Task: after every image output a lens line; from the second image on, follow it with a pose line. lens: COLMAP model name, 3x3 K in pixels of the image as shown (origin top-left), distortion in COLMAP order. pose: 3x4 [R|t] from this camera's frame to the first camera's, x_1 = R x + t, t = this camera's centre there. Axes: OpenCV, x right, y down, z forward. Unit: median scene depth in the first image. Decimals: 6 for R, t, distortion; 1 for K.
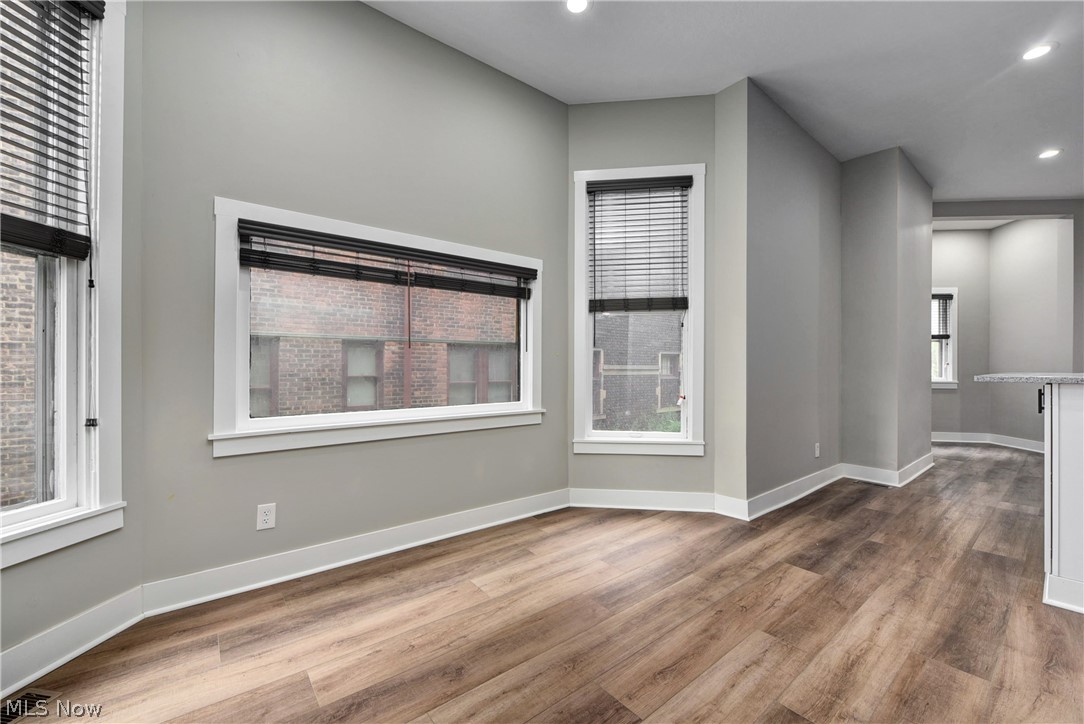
lens RADIAL K [[434.6, 0, 542.2], [0, 434.6, 364.2], [0, 0, 1]] dist [-0.006996, -0.001003]
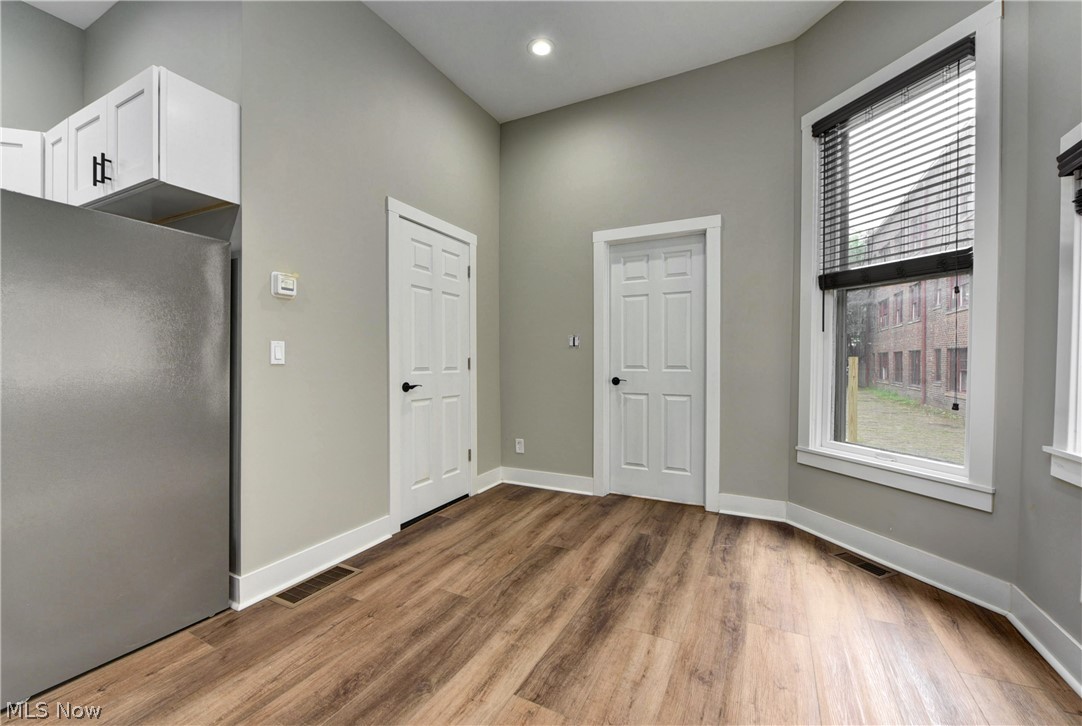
lens RADIAL K [[433.8, 0, 547.8], [0, 433.8, 365.7], [0, 0, 1]] dist [-0.006996, -0.001003]
pose [[-0.911223, 0.005025, -0.411884, 0.339059], [0.002349, 0.999973, 0.007004, 0.007660], [0.411908, 0.005414, -0.911209, 1.151511]]
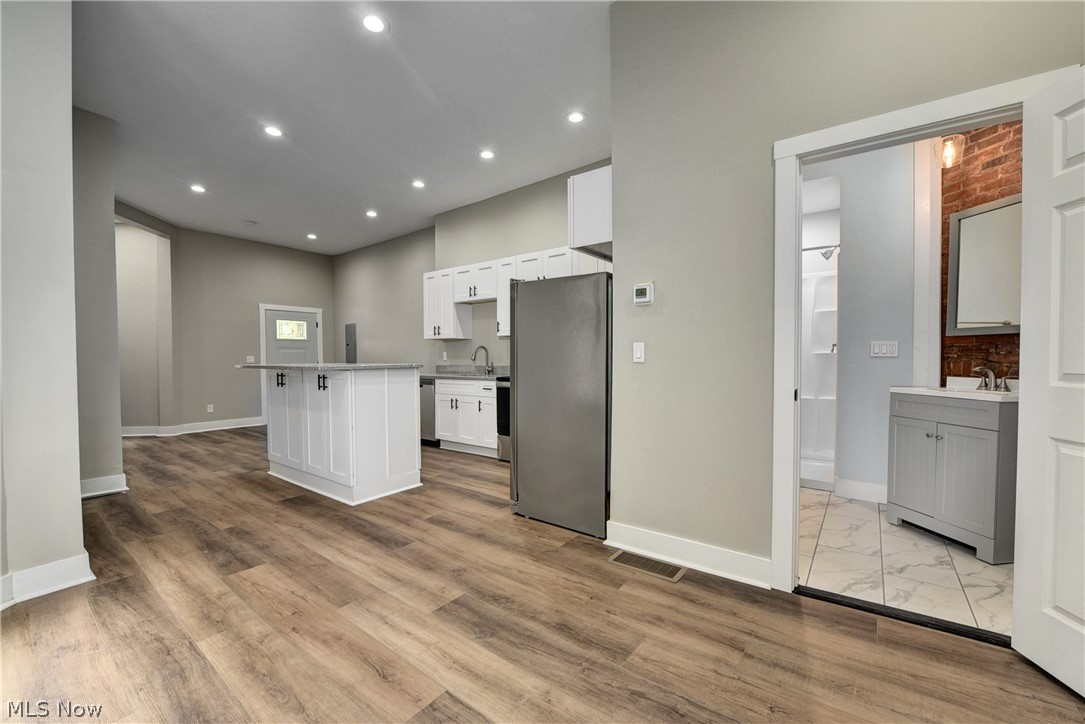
lens RADIAL K [[435.0, 0, 540.7], [0, 435.0, 367.0], [0, 0, 1]] dist [-0.006996, -0.001003]
pose [[-0.238626, -0.020933, 0.970886, -0.492804], [0.000839, 0.999763, 0.021762, -0.002306], [-0.971111, 0.006007, -0.238552, 0.593050]]
